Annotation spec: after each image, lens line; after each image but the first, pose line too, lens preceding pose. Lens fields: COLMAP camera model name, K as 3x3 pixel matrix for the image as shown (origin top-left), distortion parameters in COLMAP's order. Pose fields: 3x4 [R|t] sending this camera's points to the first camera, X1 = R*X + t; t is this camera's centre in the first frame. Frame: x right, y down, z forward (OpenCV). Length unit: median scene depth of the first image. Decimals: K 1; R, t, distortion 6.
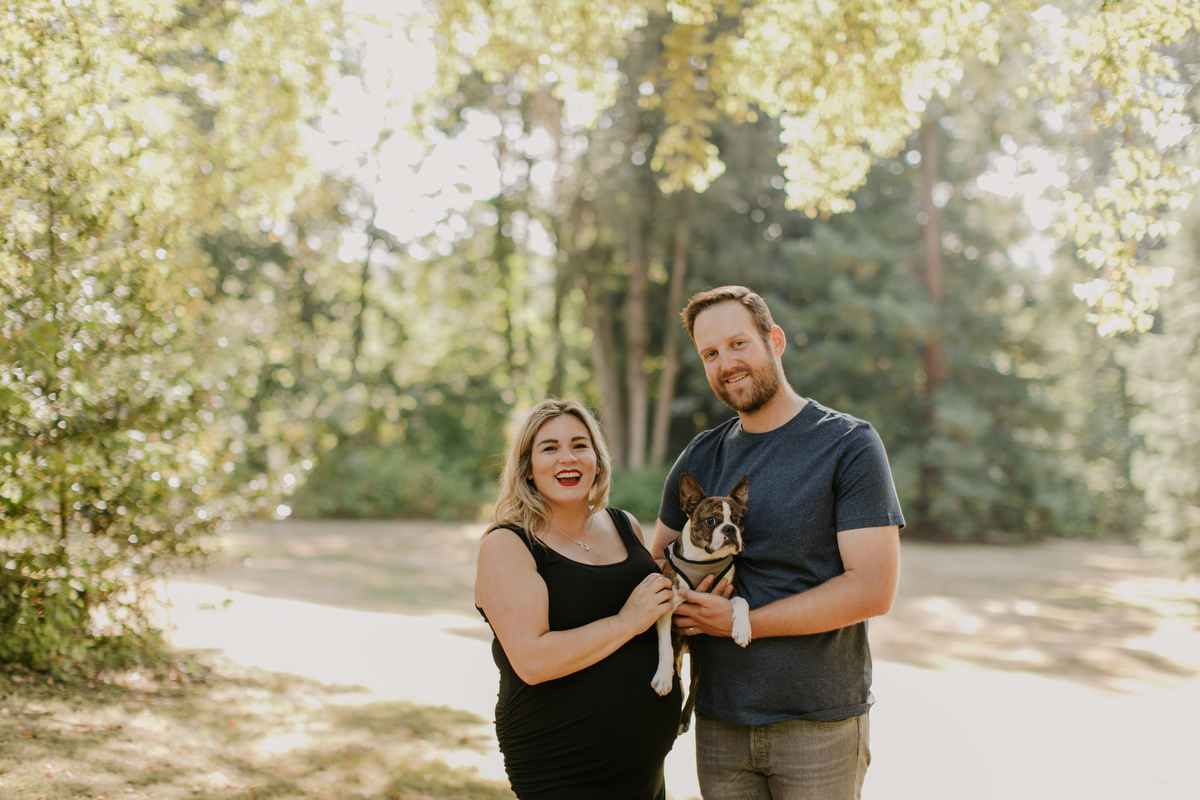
lens RADIAL K [[1741.1, 0, 600.0], [0, 1741.1, 400.0], [0, 0, 1]] dist [0.047719, 0.023306]
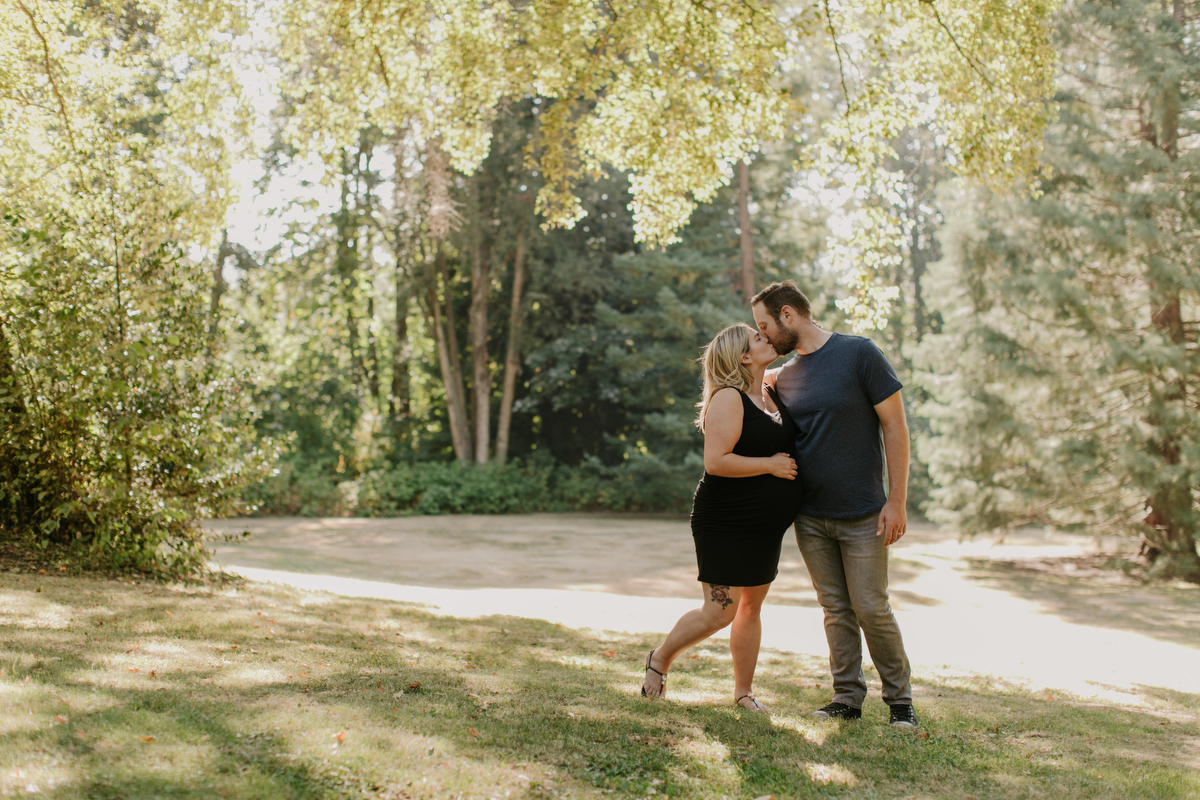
lens RADIAL K [[1742.3, 0, 600.0], [0, 1742.3, 400.0], [0, 0, 1]] dist [0.008193, -0.025772]
pose [[0.994681, -0.019706, 0.101098, -0.019185], [0.020038, 0.999797, -0.002274, 0.004586], [-0.101033, 0.004288, 0.994874, -0.112638]]
